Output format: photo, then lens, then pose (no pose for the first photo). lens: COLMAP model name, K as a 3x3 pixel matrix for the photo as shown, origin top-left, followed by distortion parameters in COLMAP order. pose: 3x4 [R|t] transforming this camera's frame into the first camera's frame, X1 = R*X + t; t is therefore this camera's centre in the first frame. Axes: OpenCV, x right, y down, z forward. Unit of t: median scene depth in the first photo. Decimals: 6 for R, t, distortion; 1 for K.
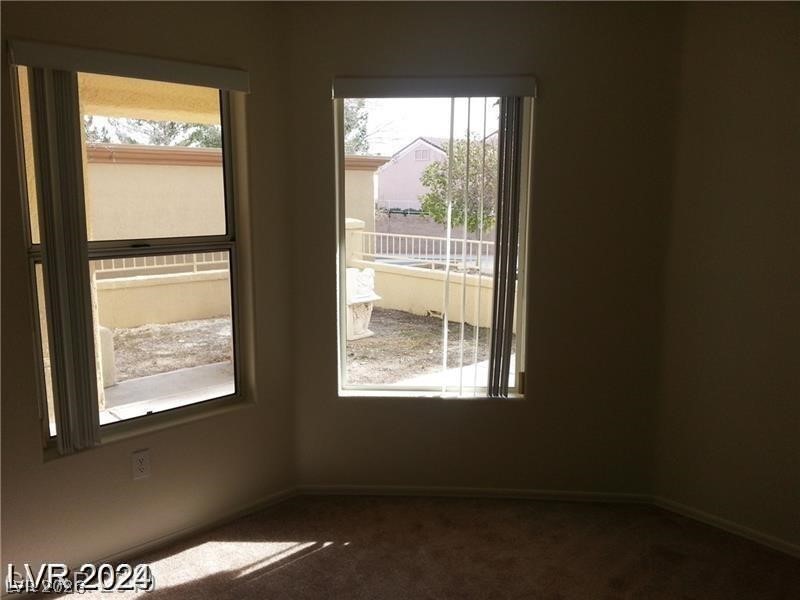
lens RADIAL K [[644.0, 0, 400.0], [0, 644.0, 300.0], [0, 0, 1]] dist [0.042208, -0.082714]
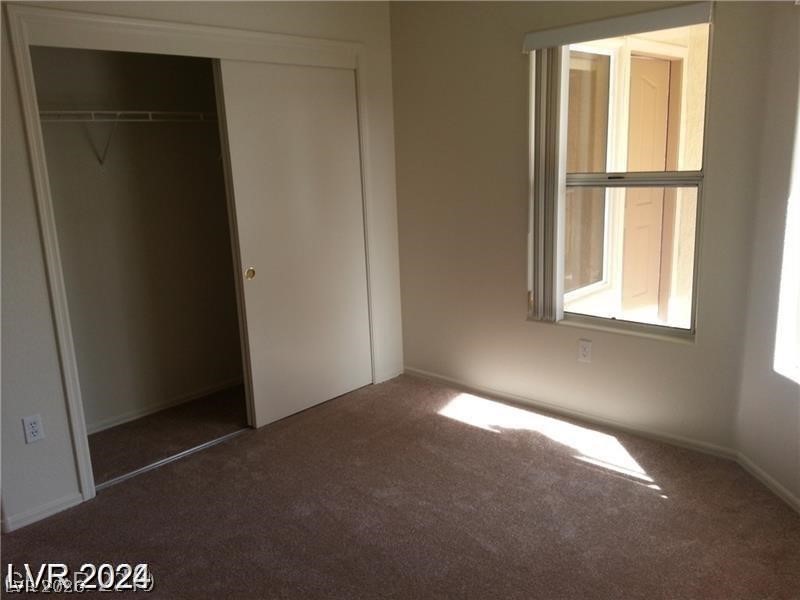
lens RADIAL K [[644.0, 0, 400.0], [0, 644.0, 300.0], [0, 0, 1]] dist [0.042208, -0.082714]
pose [[0.091208, 0.217566, -0.971775, 0.777164], [-0.128489, 0.970256, 0.205166, -0.058072], [0.987508, 0.106150, 0.116450, 0.476143]]
